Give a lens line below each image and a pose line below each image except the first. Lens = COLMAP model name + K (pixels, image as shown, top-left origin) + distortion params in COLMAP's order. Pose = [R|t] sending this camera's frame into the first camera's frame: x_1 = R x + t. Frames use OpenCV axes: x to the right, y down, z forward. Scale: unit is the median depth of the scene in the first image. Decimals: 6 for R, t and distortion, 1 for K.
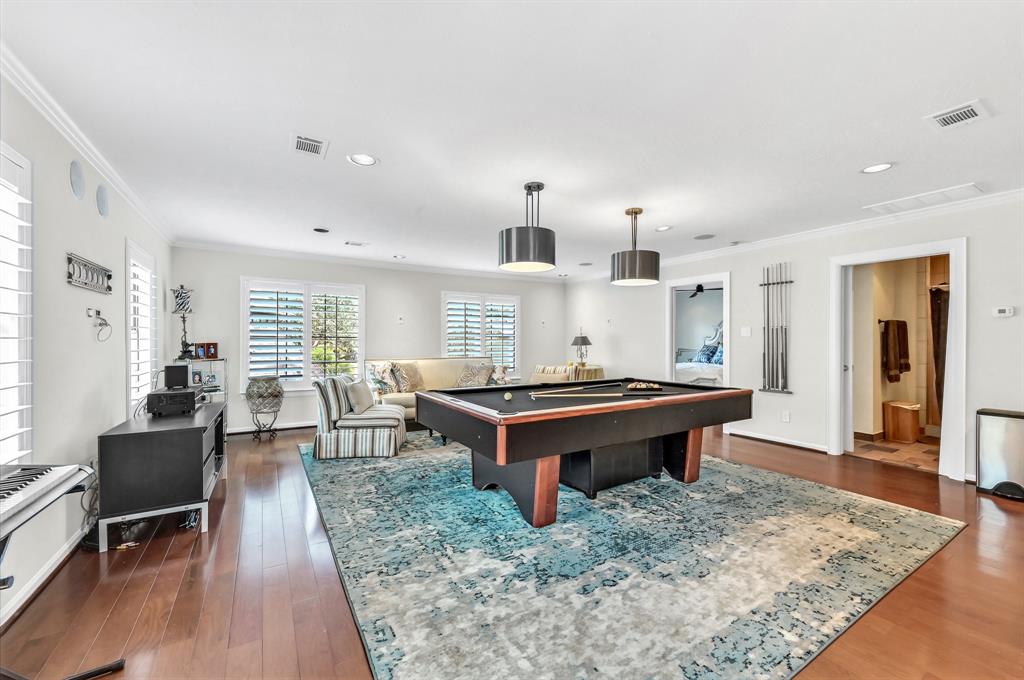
lens RADIAL K [[412.1, 0, 515.9], [0, 412.1, 341.6], [0, 0, 1]] dist [-0.000384, -0.000319]
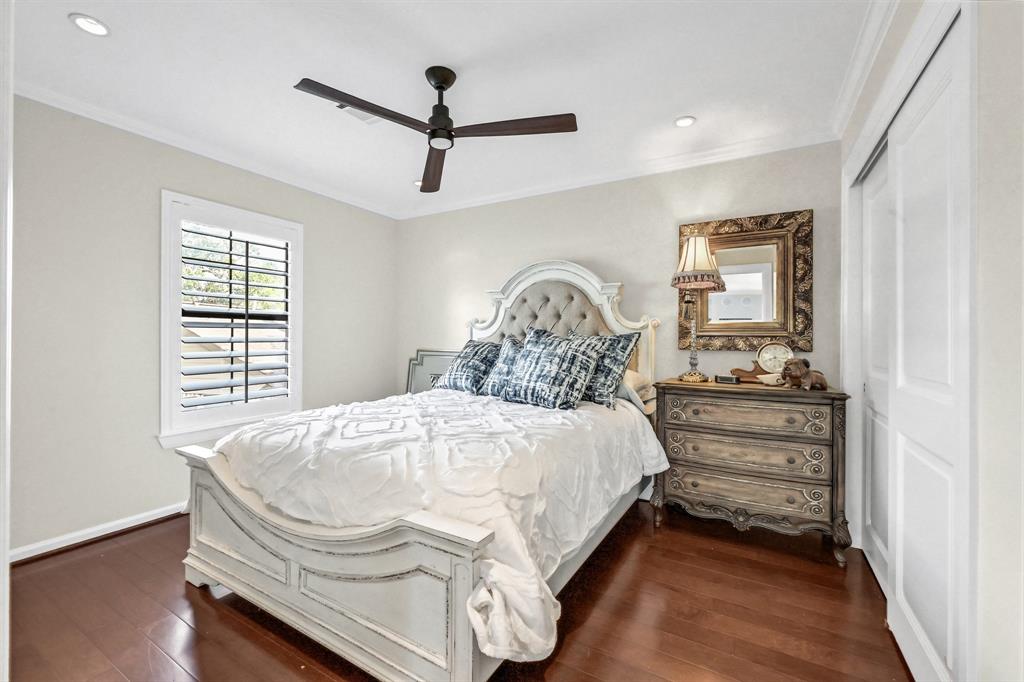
lens RADIAL K [[412.1, 0, 511.9], [0, 412.1, 339.5], [0, 0, 1]] dist [-0.000384, -0.000319]
pose [[0.884248, 0.002188, 0.467012, 0.332195], [-0.002079, 0.999998, -0.000749, 0.008126], [-0.467012, -0.000309, 0.884251, 0.680222]]
